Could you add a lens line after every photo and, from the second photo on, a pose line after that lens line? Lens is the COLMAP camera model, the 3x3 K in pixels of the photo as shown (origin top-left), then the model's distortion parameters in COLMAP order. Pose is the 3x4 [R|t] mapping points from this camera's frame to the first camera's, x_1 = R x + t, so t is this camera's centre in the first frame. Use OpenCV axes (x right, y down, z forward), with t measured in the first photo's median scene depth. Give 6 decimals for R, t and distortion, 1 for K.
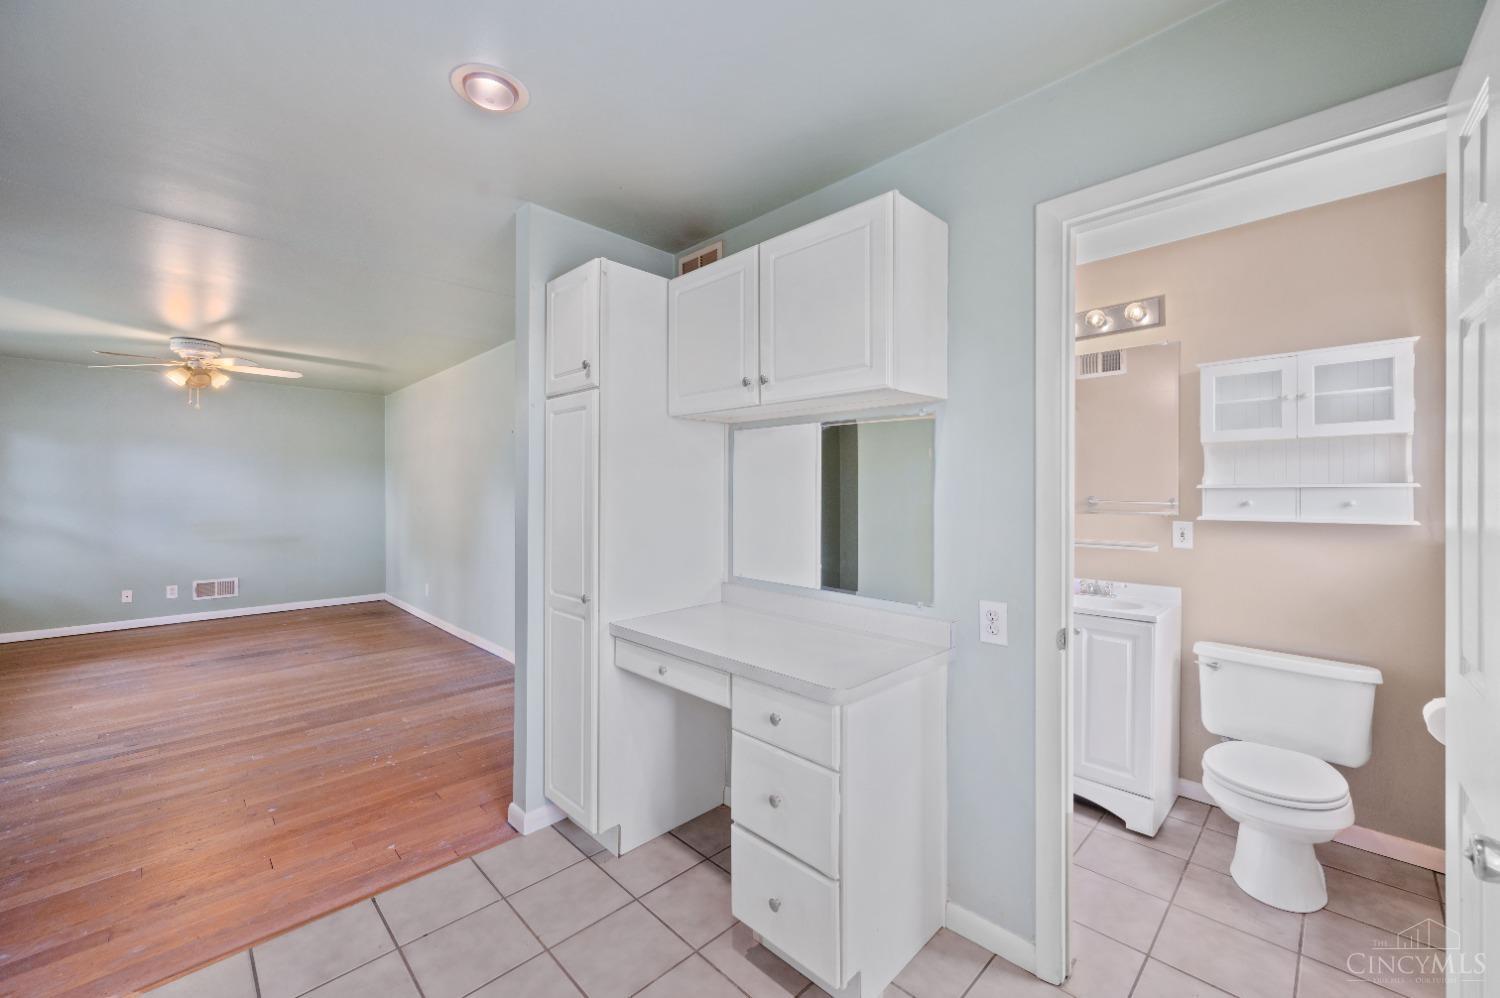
lens RADIAL K [[594.8, 0, 745.2], [0, 594.8, 492.9], [0, 0, 1]] dist [0.005931, -0.000625]
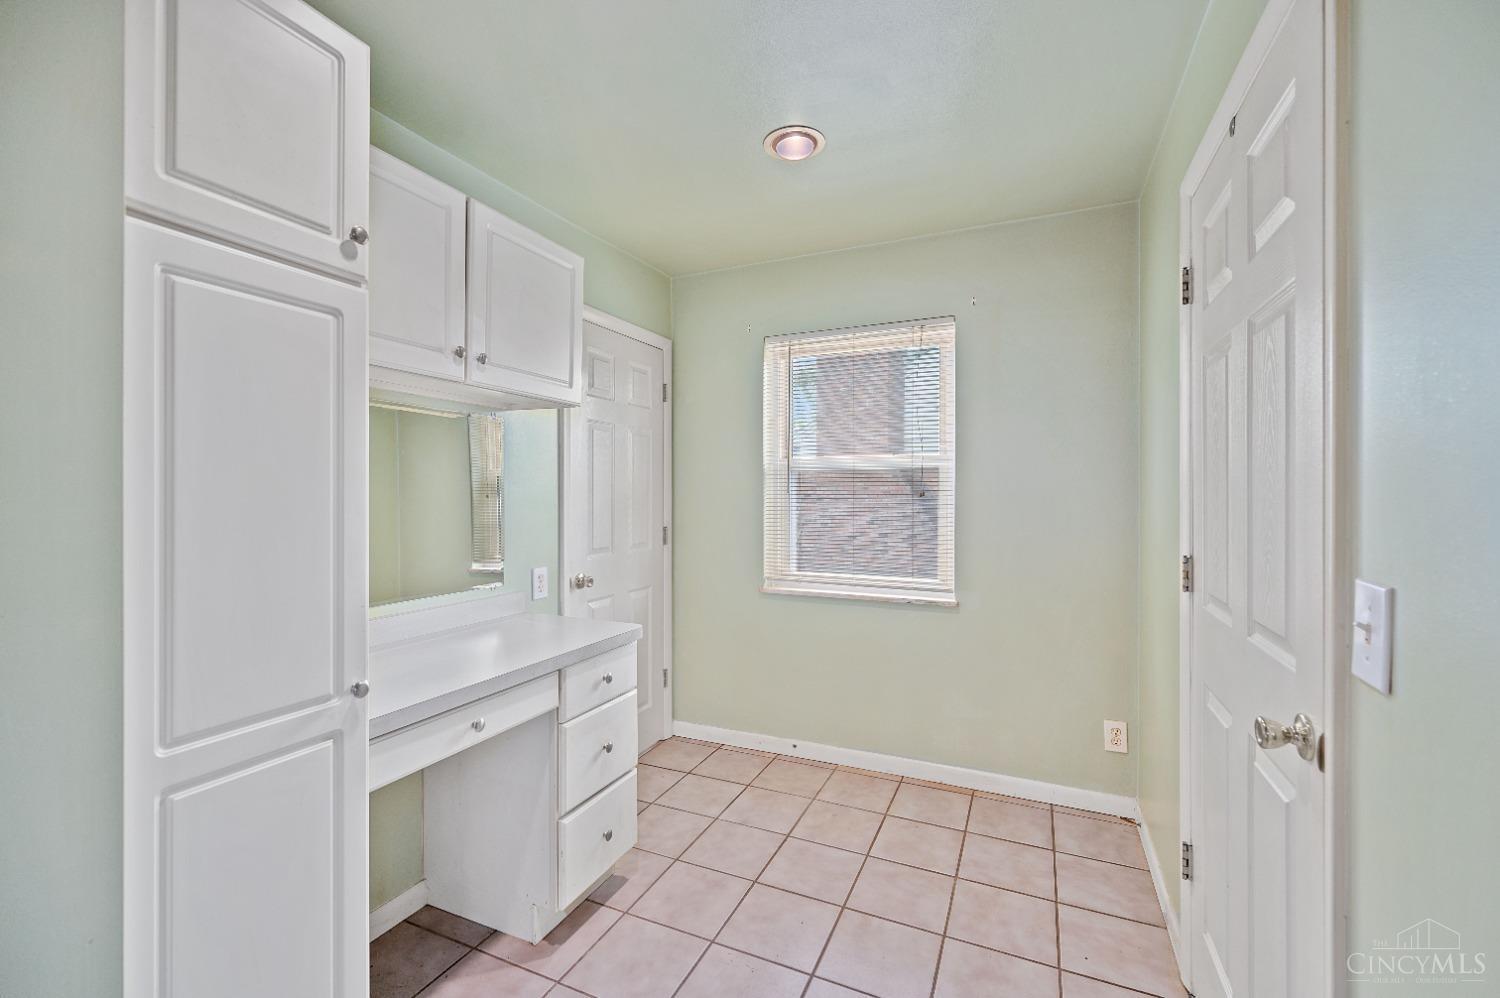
lens RADIAL K [[609.8, 0, 749.0], [0, 609.8, 501.1], [0, 0, 1]] dist [-0.000391, 0.000233]
pose [[-0.357352, -0.005672, 0.933953, -1.075684], [0.000804, 0.999979, 0.006380, 0.018542], [-0.933969, 0.003031, -0.357340, 1.063972]]
